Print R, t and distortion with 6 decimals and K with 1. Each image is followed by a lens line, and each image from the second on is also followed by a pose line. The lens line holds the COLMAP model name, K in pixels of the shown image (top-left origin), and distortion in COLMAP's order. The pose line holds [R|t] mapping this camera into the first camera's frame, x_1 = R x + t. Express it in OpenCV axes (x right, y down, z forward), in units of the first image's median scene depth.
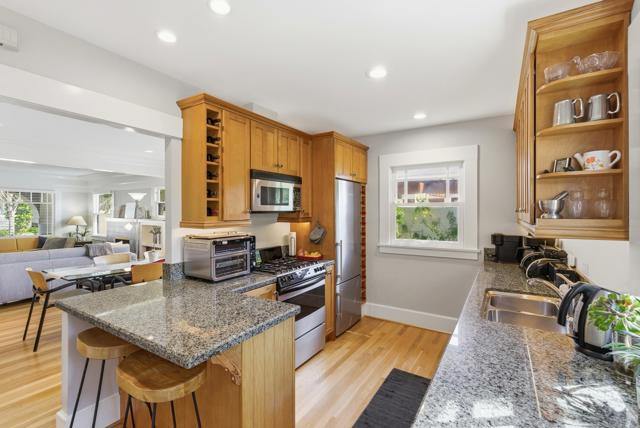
lens RADIAL K [[291.4, 0, 319.5], [0, 291.4, 209.9], [0, 0, 1]] dist [-0.001440, 0.000207]
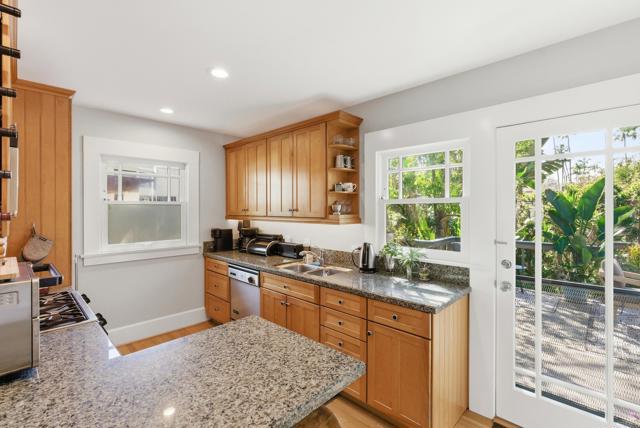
lens RADIAL K [[291.4, 0, 319.5], [0, 291.4, 209.9], [0, 0, 1]] dist [-0.001440, 0.000207]
pose [[0.202641, -0.006189, 0.979233, -1.077709], [-0.003154, 0.999971, 0.006973, -0.015027], [-0.979248, -0.004502, 0.202616, 0.702084]]
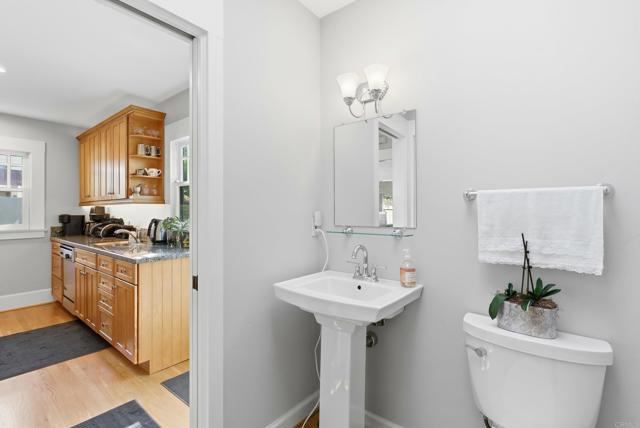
lens RADIAL K [[291.4, 0, 319.5], [0, 291.4, 209.9], [0, 0, 1]] dist [-0.001440, 0.000207]
pose [[0.108217, 0.002736, 0.994124, -1.214576], [-0.000578, 0.999996, -0.002689, 0.138321], [-0.994127, -0.000284, 0.108218, -0.601887]]
